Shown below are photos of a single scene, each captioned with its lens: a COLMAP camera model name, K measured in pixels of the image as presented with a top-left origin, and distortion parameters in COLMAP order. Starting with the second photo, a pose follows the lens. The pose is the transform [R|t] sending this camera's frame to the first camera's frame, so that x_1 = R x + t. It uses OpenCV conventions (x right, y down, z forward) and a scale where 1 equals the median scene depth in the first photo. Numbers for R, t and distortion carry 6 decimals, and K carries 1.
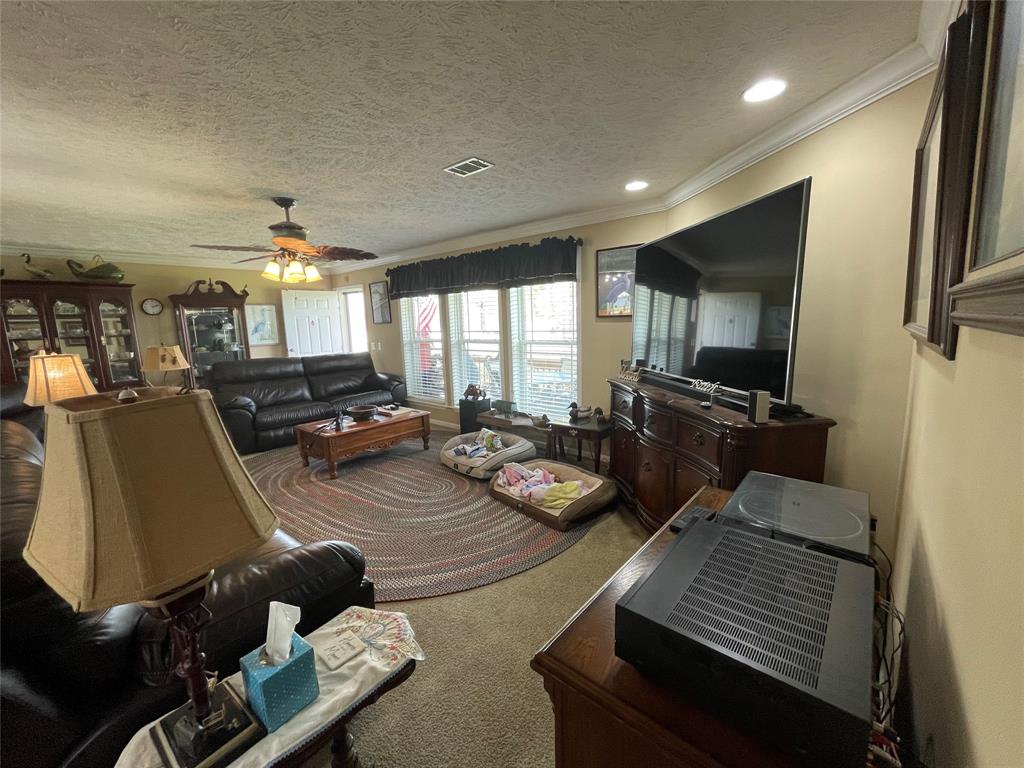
lens RADIAL K [[414.8, 0, 515.1], [0, 414.8, 381.3], [0, 0, 1]] dist [-0.001586, -0.000010]
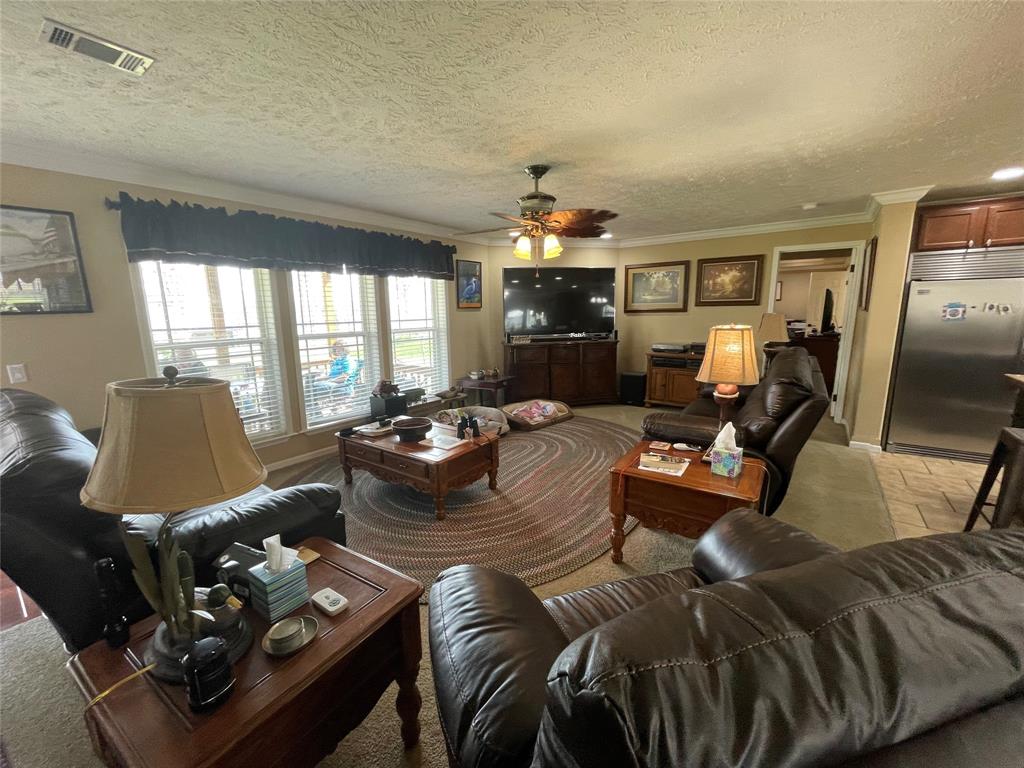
lens RADIAL K [[414.8, 0, 512.9], [0, 414.8, 382.0], [0, 0, 1]] dist [-0.001586, -0.000010]
pose [[-0.073665, -0.152687, 0.985525, -1.175196], [0.153770, 0.974654, 0.162496, -0.108652], [-0.985357, 0.163514, -0.048319, 0.897608]]
